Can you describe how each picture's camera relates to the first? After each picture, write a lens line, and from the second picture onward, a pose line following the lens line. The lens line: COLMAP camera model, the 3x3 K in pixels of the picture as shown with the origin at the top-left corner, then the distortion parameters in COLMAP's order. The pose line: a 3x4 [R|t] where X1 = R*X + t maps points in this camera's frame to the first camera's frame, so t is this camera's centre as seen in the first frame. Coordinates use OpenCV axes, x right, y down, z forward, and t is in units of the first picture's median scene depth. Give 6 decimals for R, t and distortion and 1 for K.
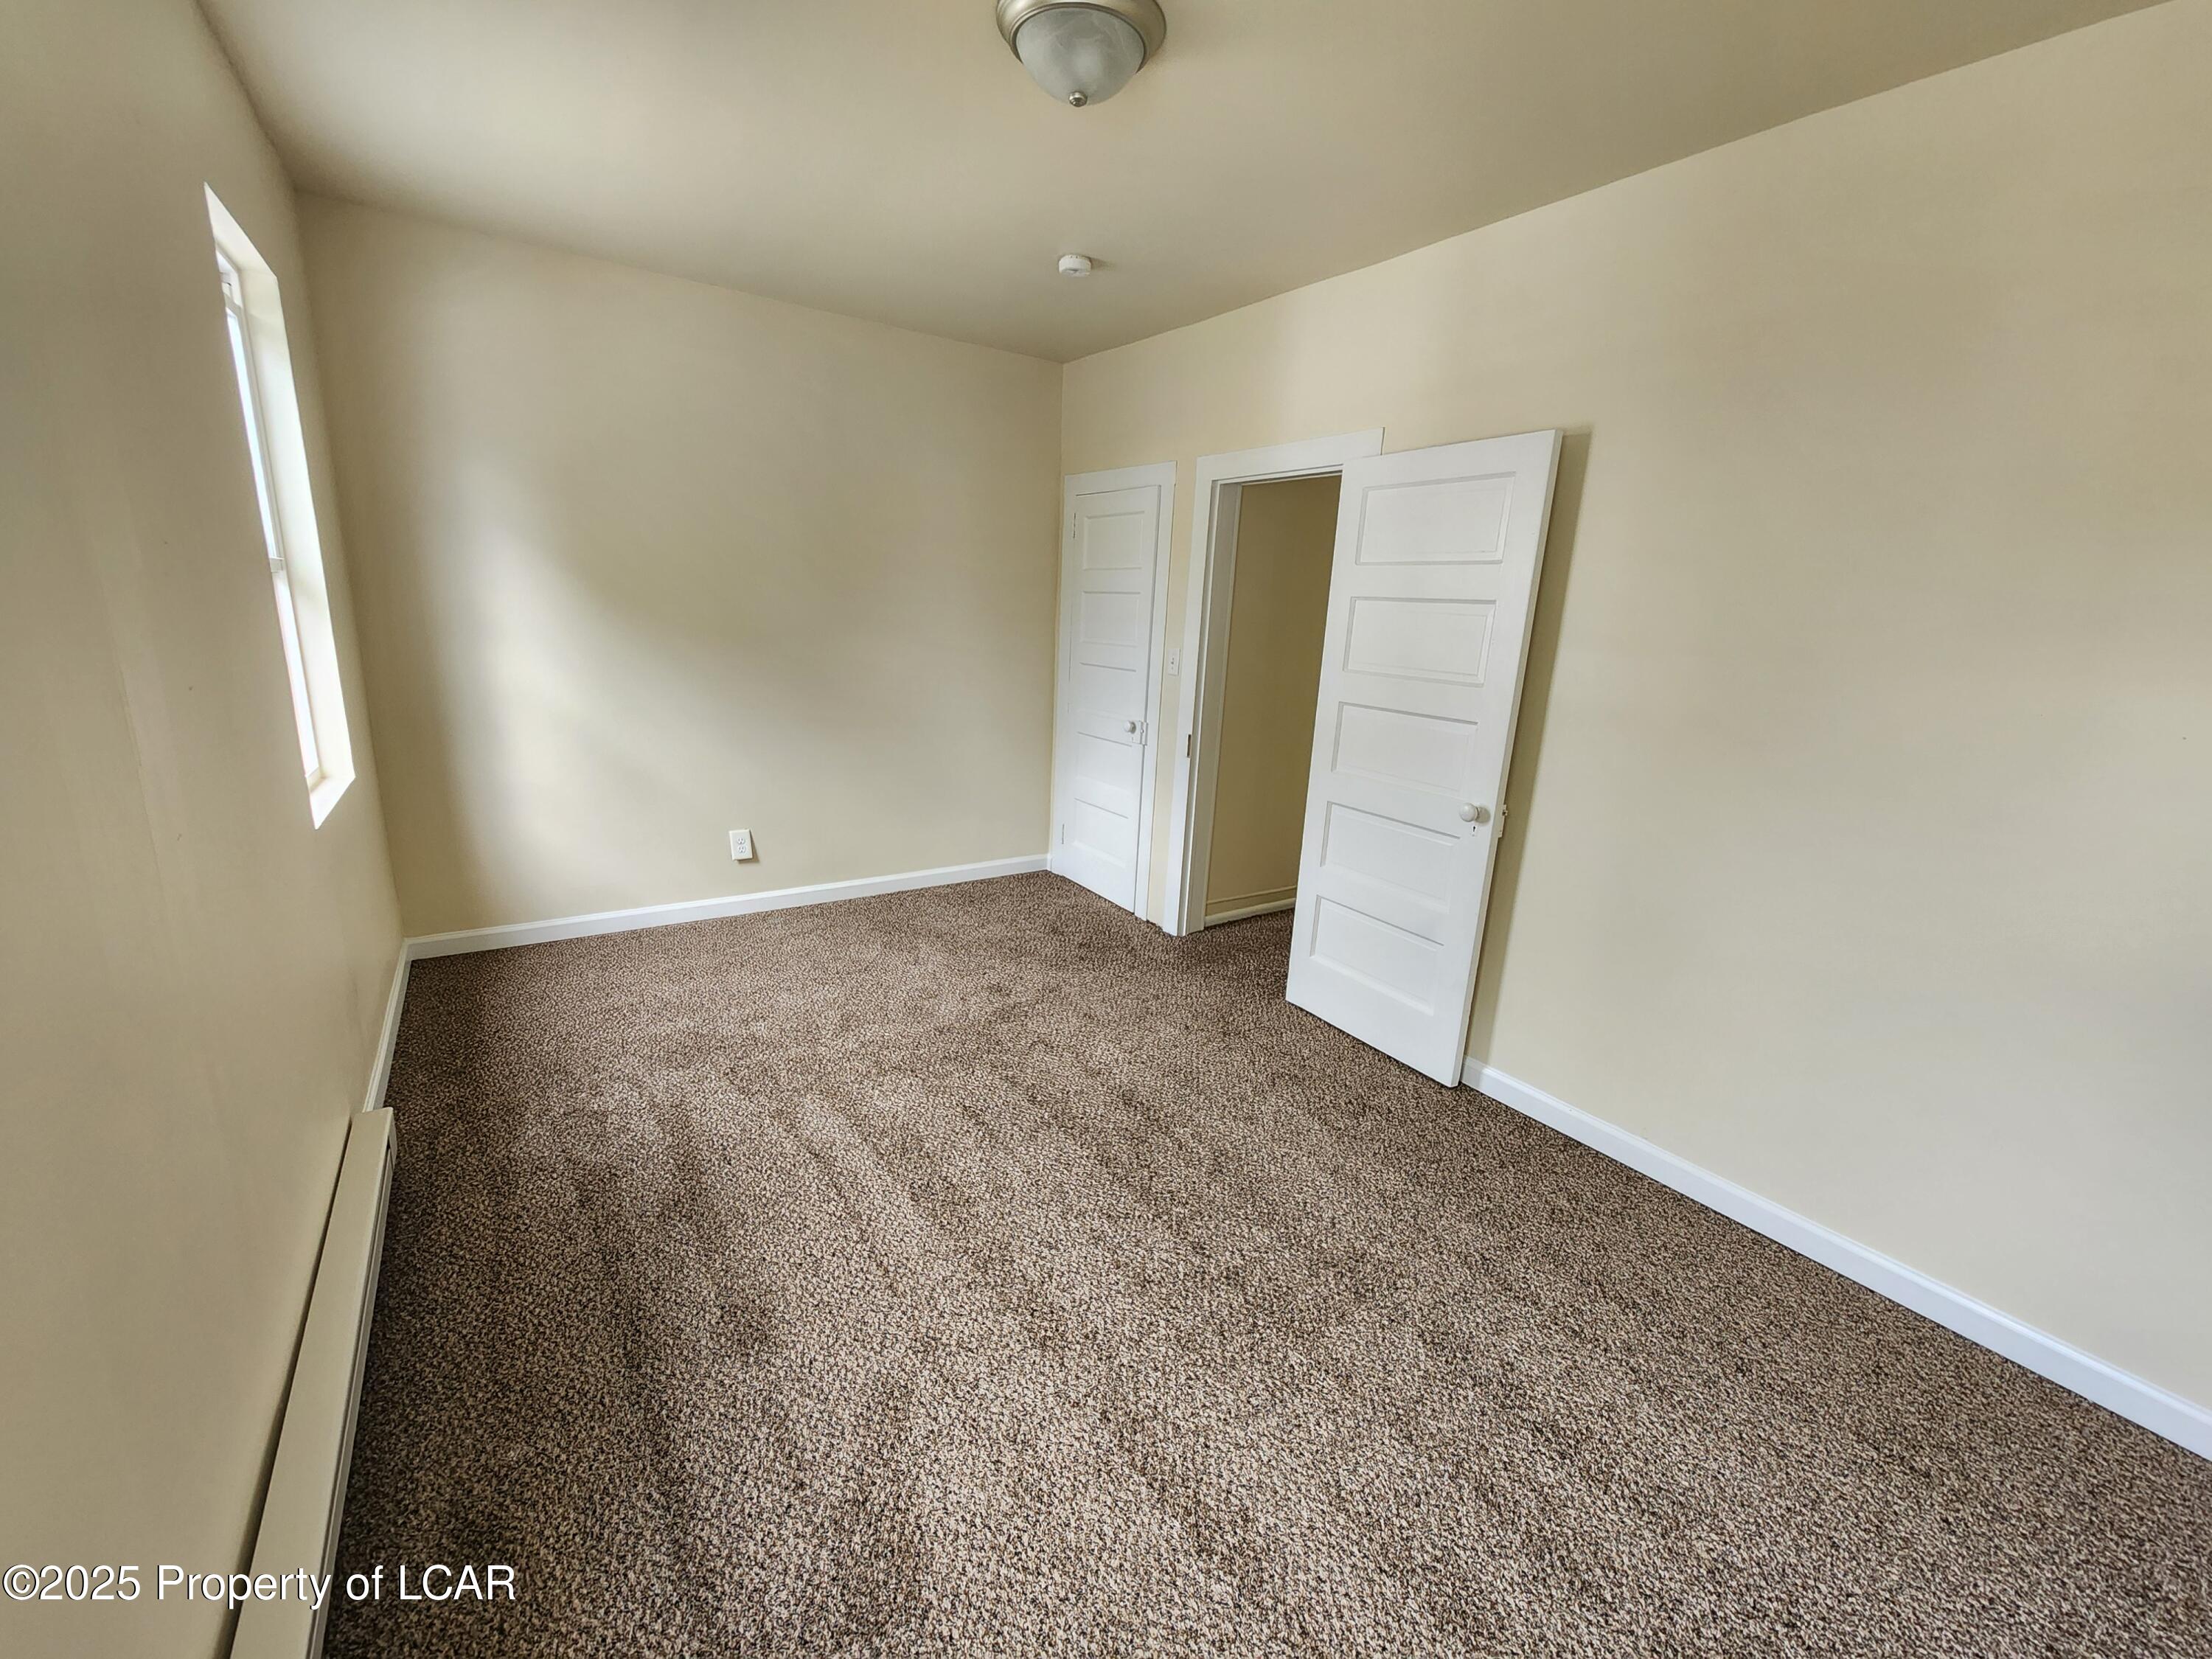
lens RADIAL K [[898.3, 0, 1100.1], [0, 898.3, 828.7], [0, 0, 1]] dist [0.000163, -0.000102]
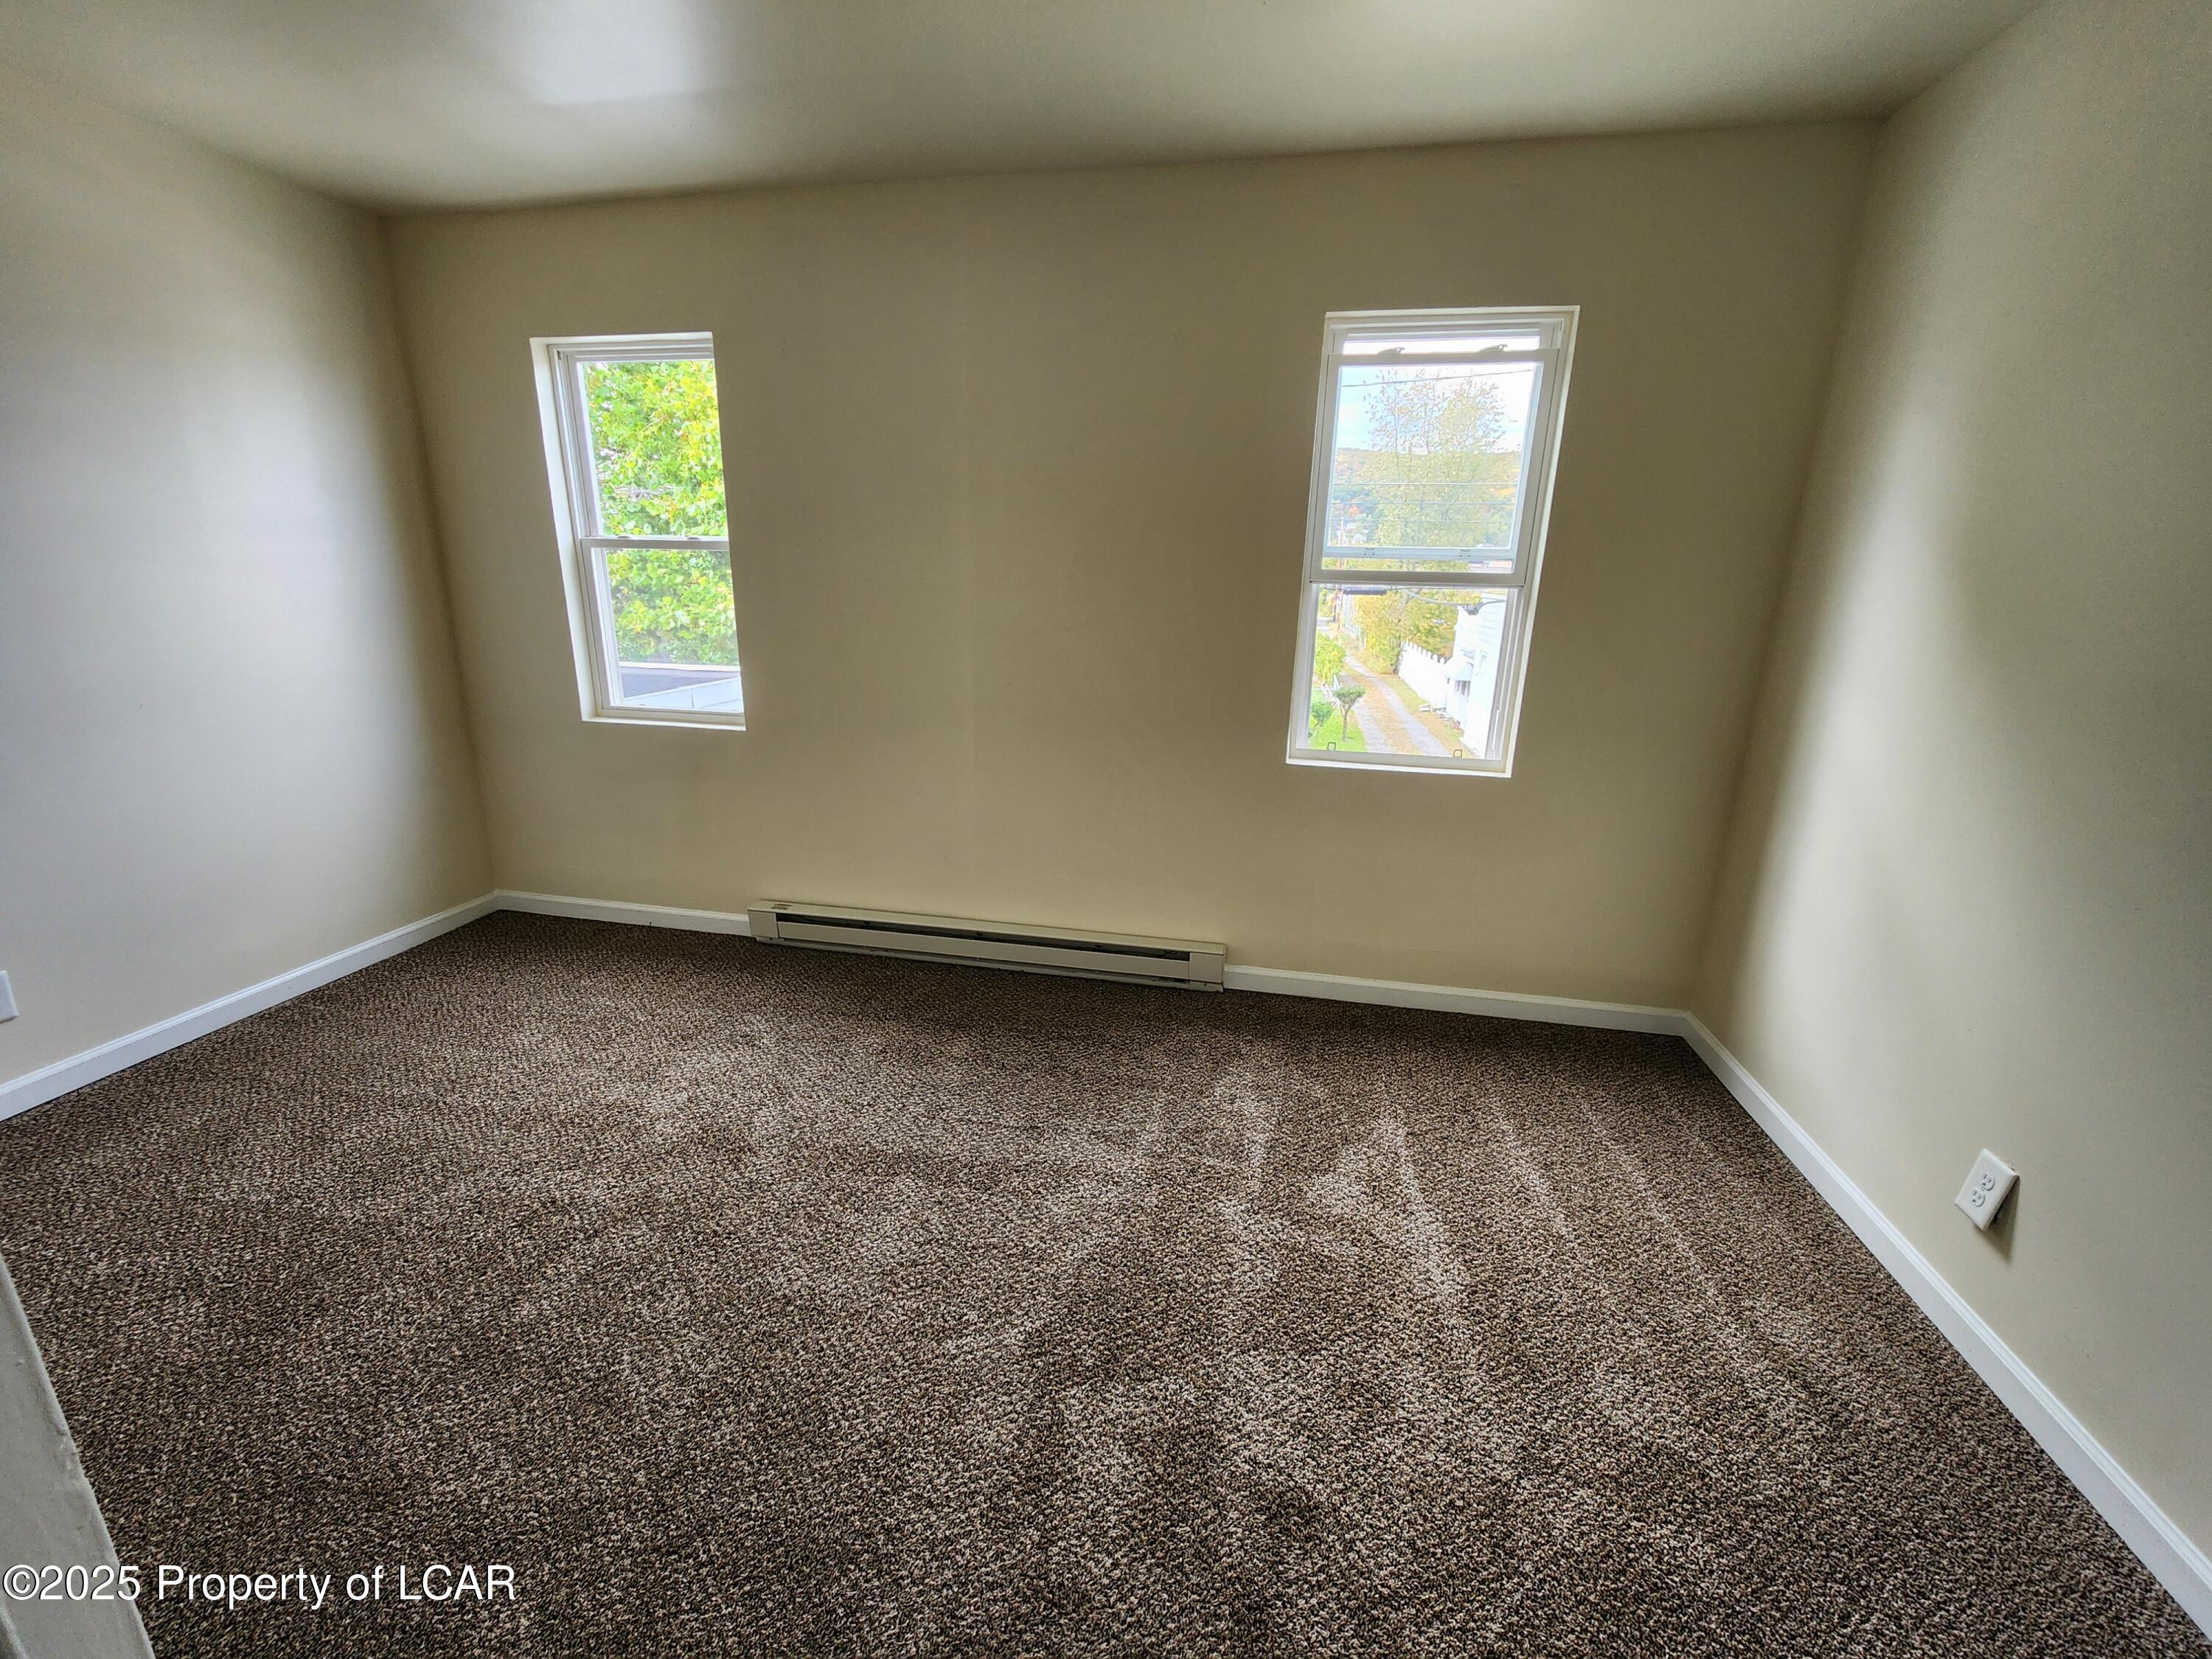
lens RADIAL K [[898.3, 0, 1100.1], [0, 898.3, 828.7], [0, 0, 1]] dist [0.000163, -0.000102]
pose [[-0.693293, 0.137977, -0.707323, 0.267248], [-0.231862, 0.886606, 0.400212, -0.313291], [0.682337, 0.441465, -0.582687, 1.290518]]
